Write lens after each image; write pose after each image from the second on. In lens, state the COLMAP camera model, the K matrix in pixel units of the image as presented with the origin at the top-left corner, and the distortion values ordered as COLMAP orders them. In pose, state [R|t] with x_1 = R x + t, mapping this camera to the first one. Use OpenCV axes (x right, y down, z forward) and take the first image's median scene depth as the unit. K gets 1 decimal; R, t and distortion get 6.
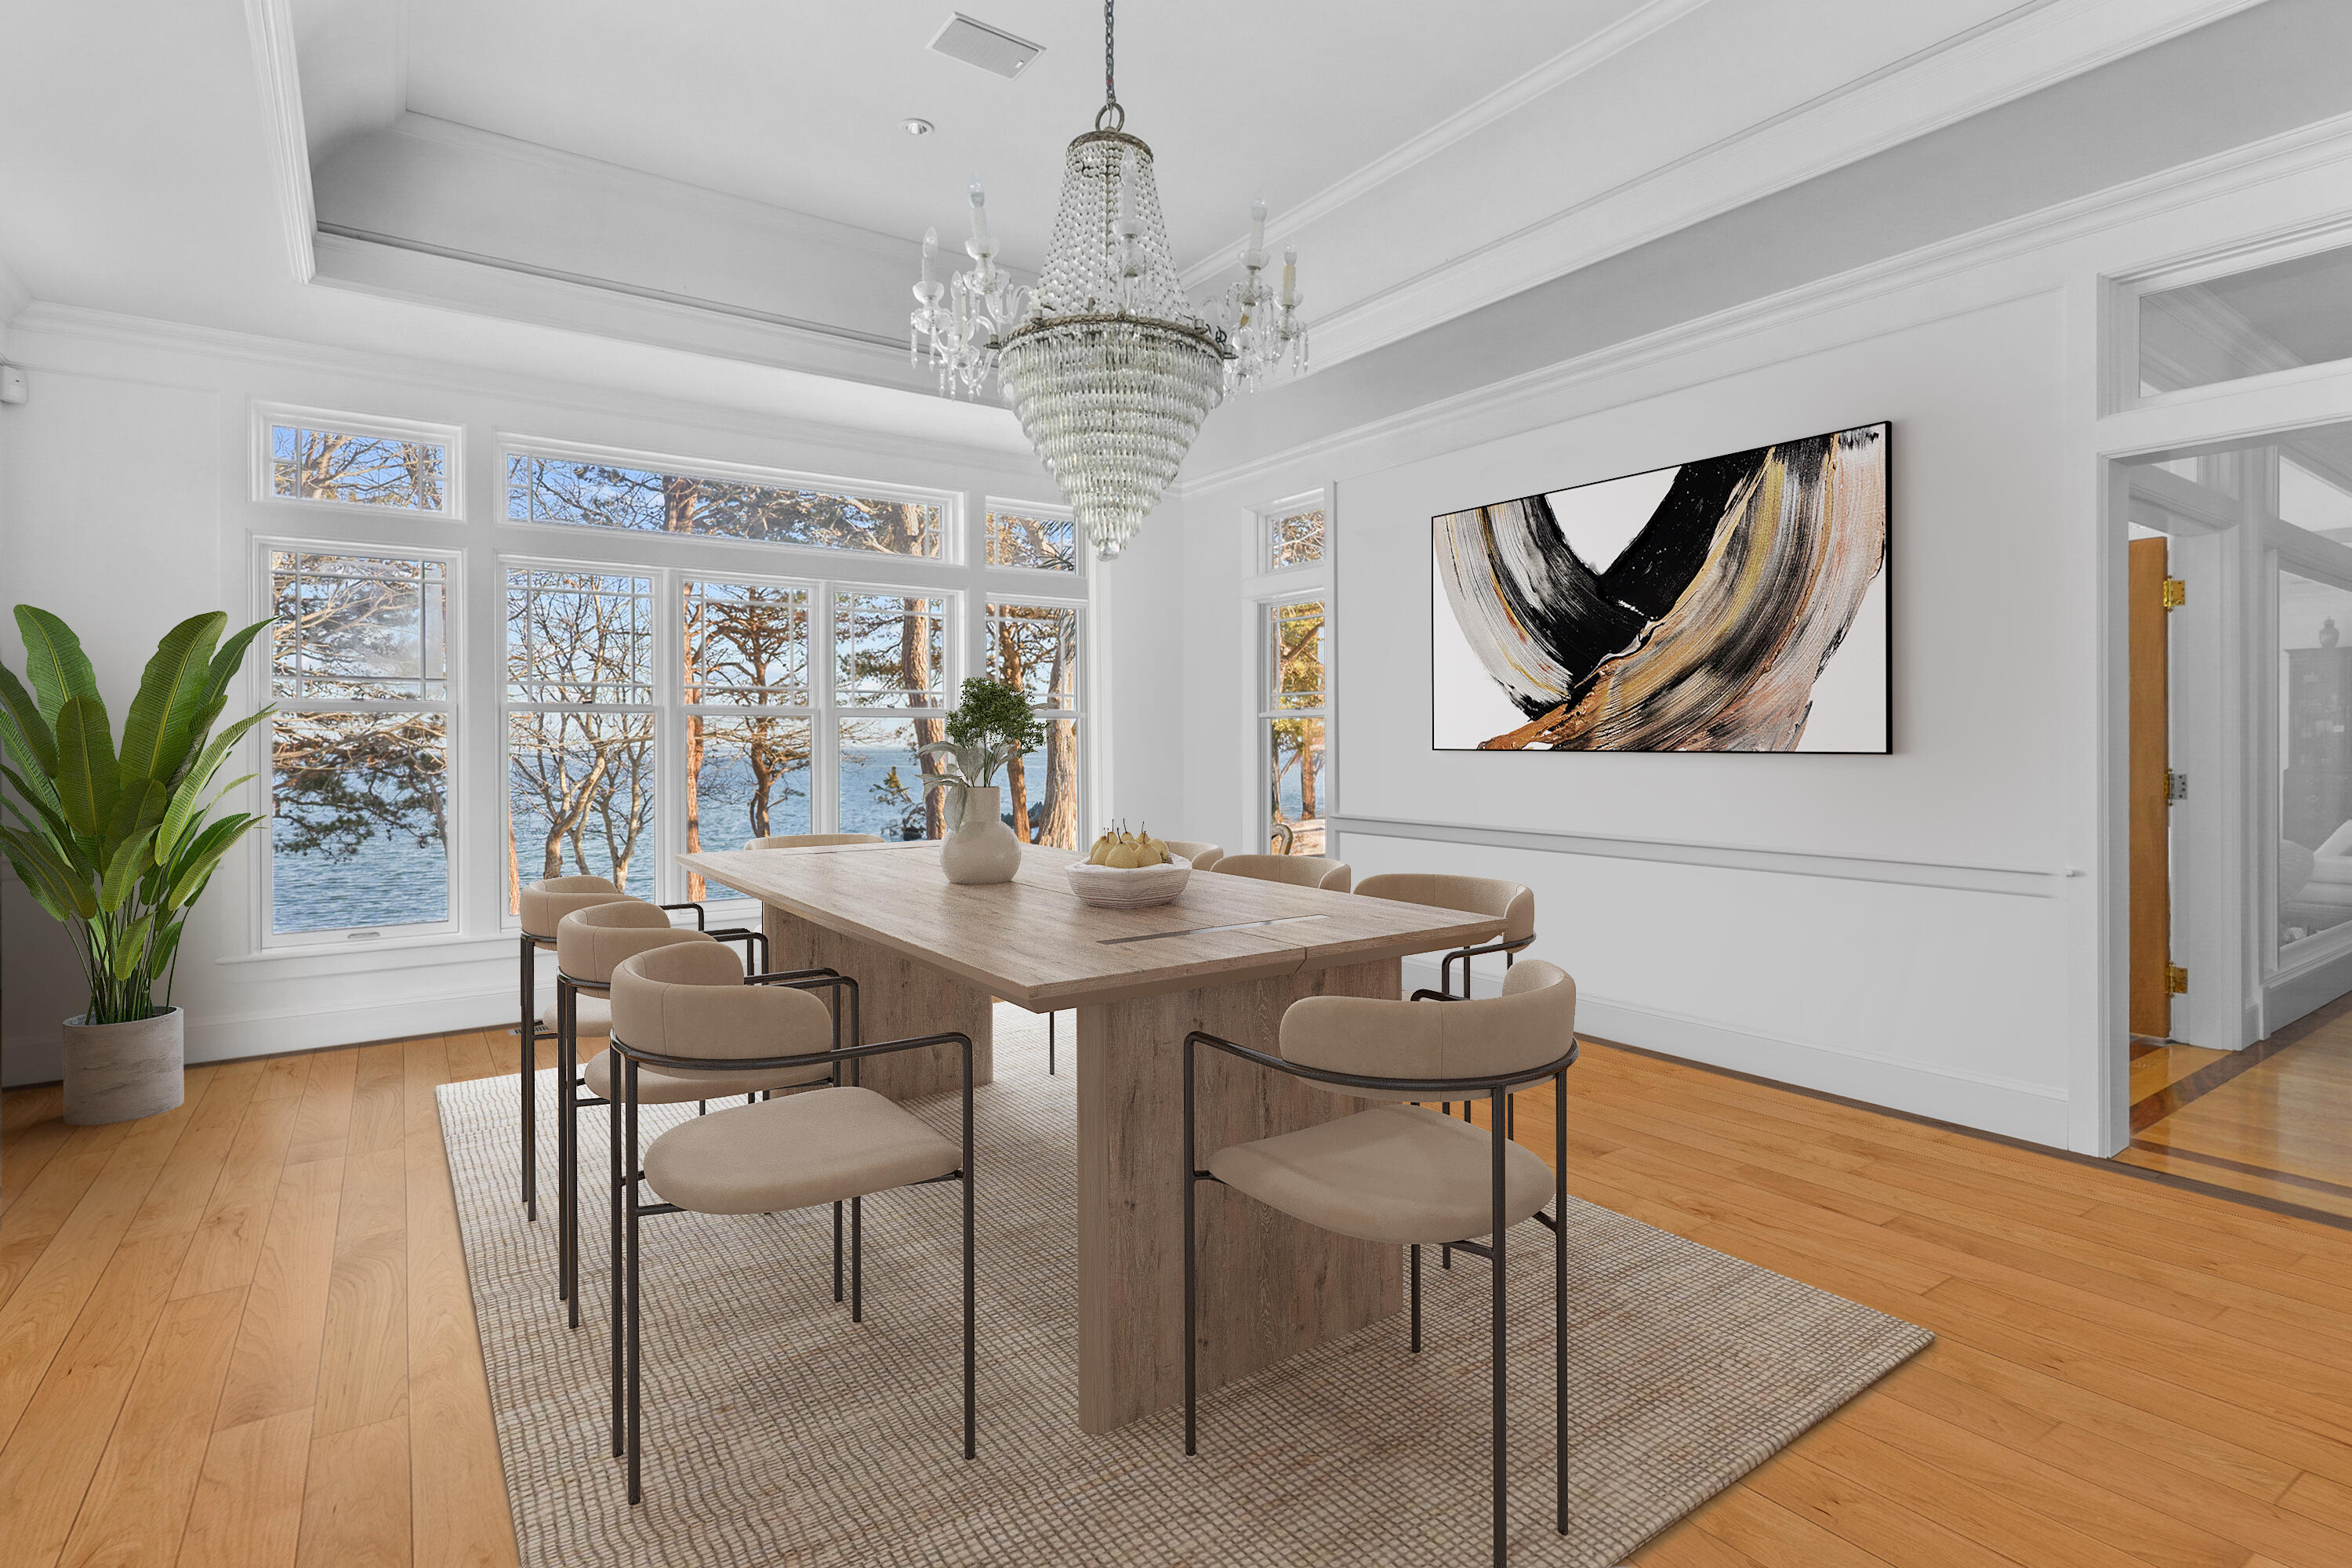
lens RADIAL K [[1144.3, 0, 1167.0], [0, 1144.3, 775.6], [0, 0, 1]] dist [-0.001725, 0.000212]
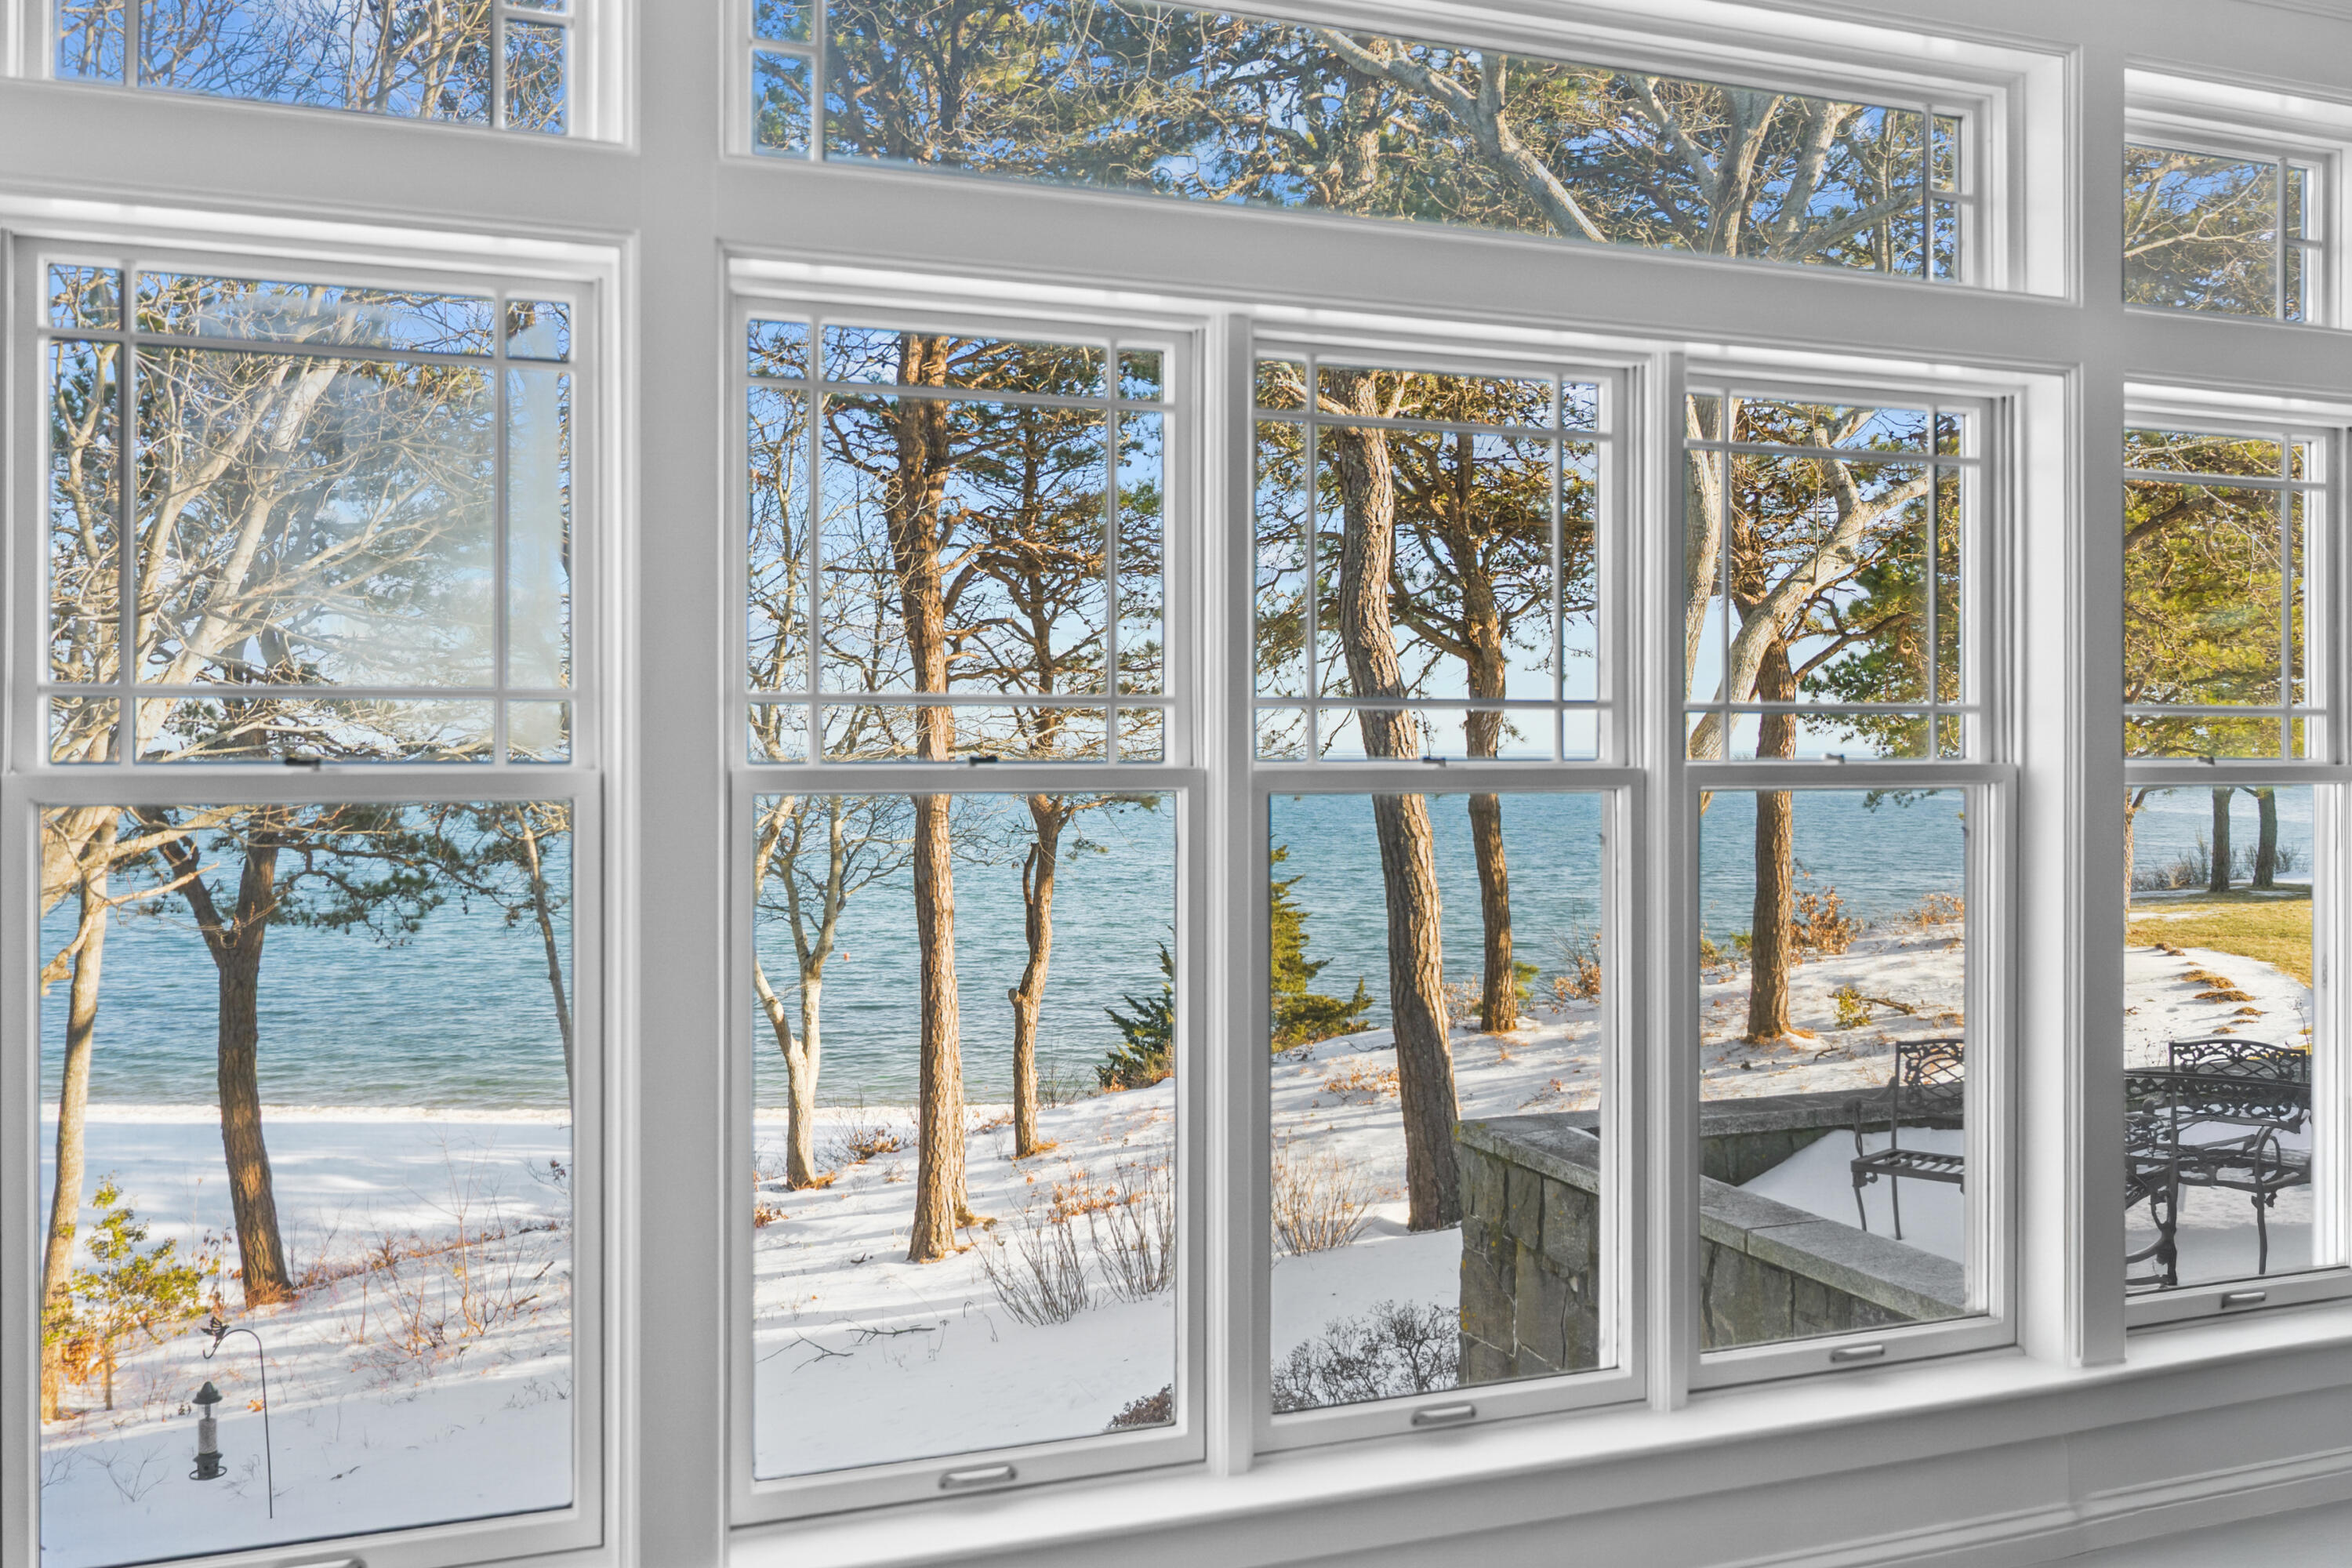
lens RADIAL K [[1908.0, 0, 1181.8], [0, 1908.0, 777.3], [0, 0, 1]] dist [-0.000517, -0.002953]
pose [[0.970066, 0.004720, -0.242795, -0.055685], [-0.007006, 0.999939, -0.008554, -0.011273], [0.242740, 0.009999, 0.970040, 0.096147]]
